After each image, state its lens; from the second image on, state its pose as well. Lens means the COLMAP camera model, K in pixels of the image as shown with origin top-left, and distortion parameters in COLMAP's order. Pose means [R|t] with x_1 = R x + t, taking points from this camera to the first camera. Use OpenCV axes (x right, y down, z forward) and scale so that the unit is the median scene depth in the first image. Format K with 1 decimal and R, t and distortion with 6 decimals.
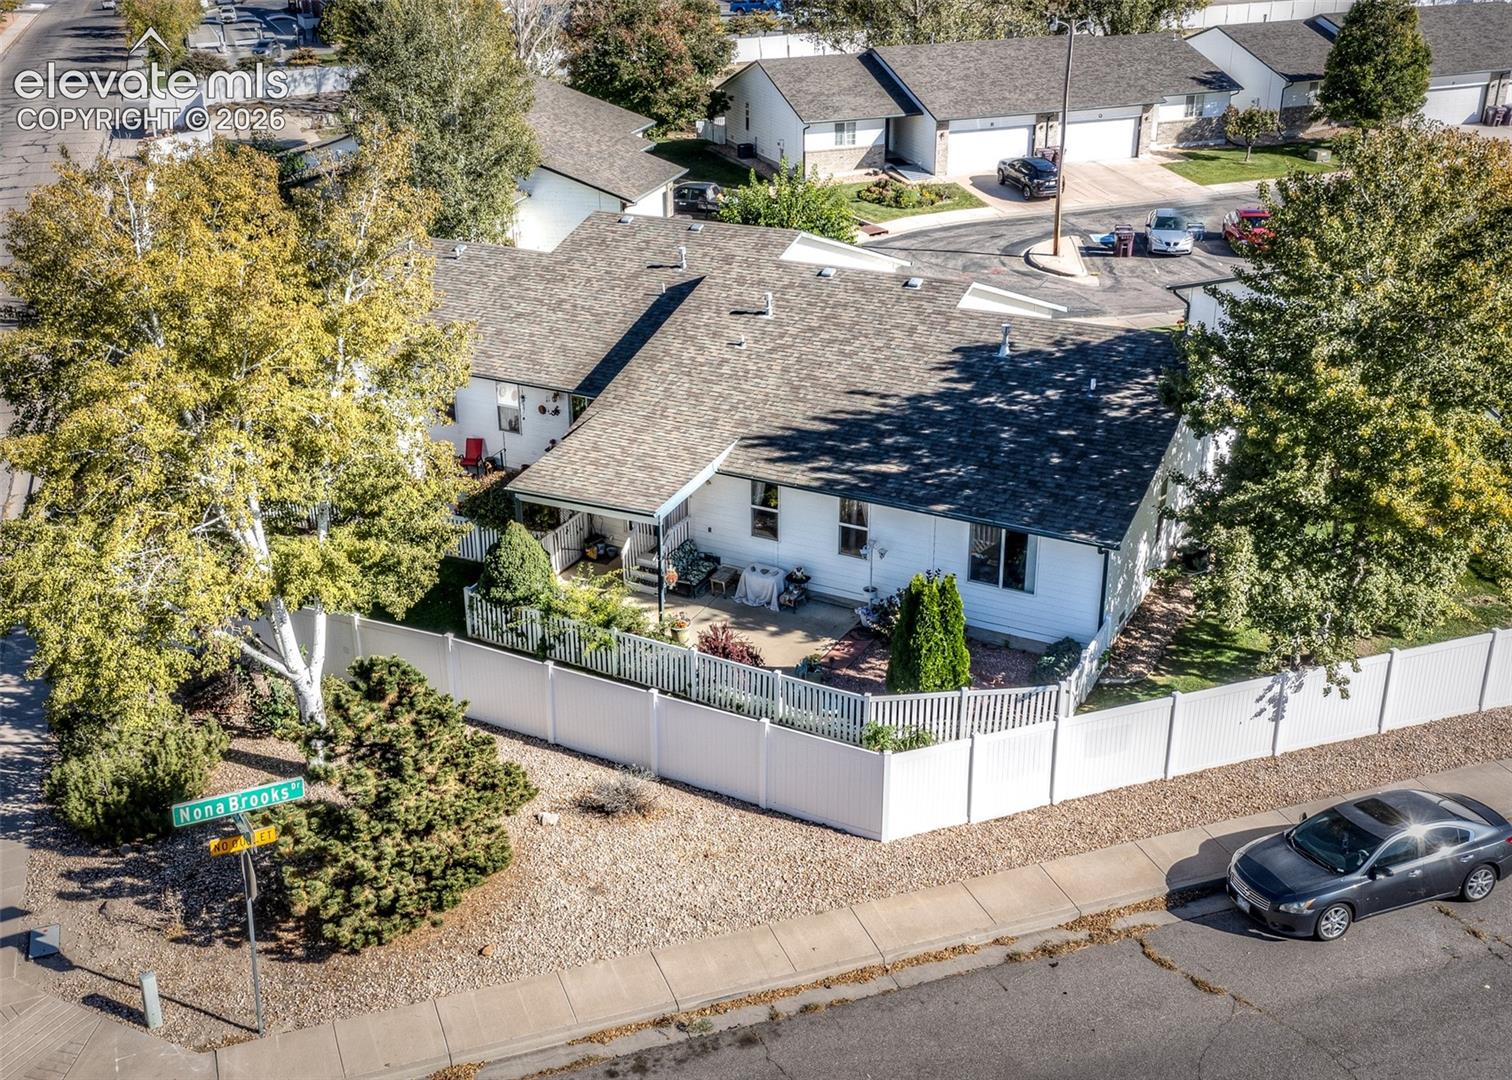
lens RADIAL K [[1604.2, 0, 669.0], [0, 1604.2, 539.8], [0, 0, 1]] dist [-0.052377, 0.122399]
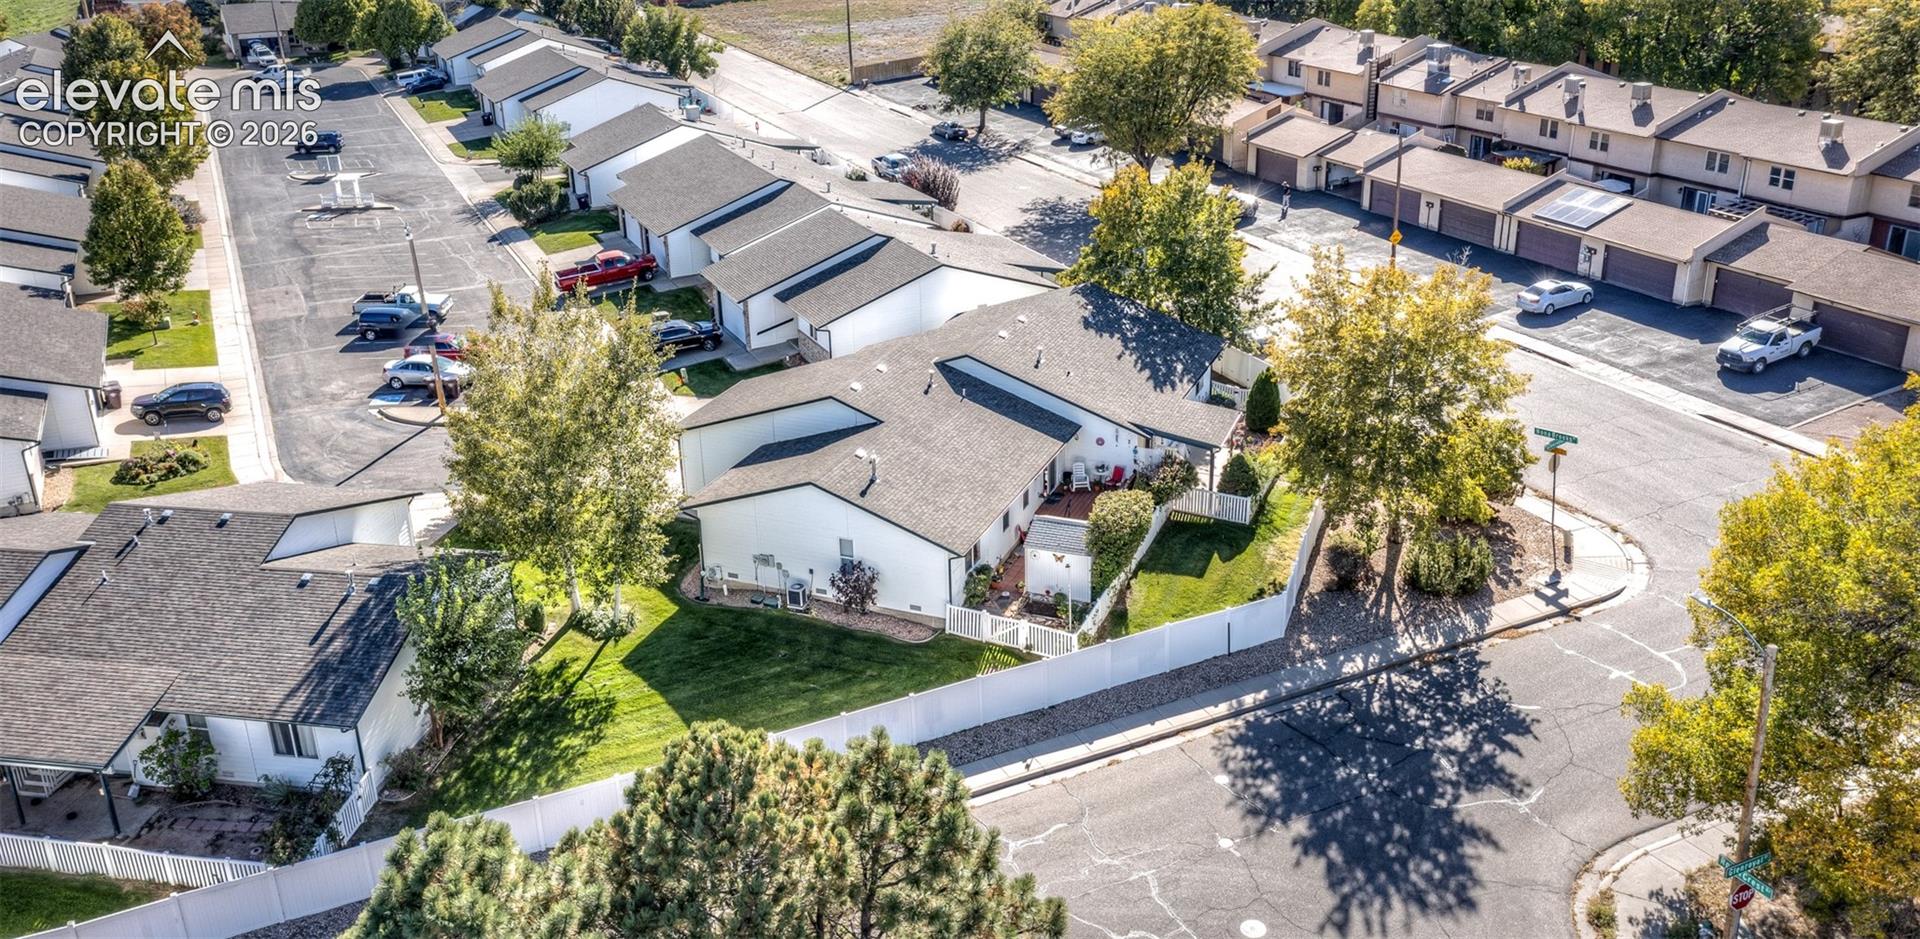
lens RADIAL K [[1554.1, 0, 960.0], [0, 1554.1, 469.5], [0, 0, 1]] dist [-0.009939, -0.006767]
pose [[-0.142844, -0.359909, 0.921988, -1.846857], [0.430366, 0.816280, 0.385322, -0.891060], [-0.891281, 0.451833, 0.038292, 1.315850]]
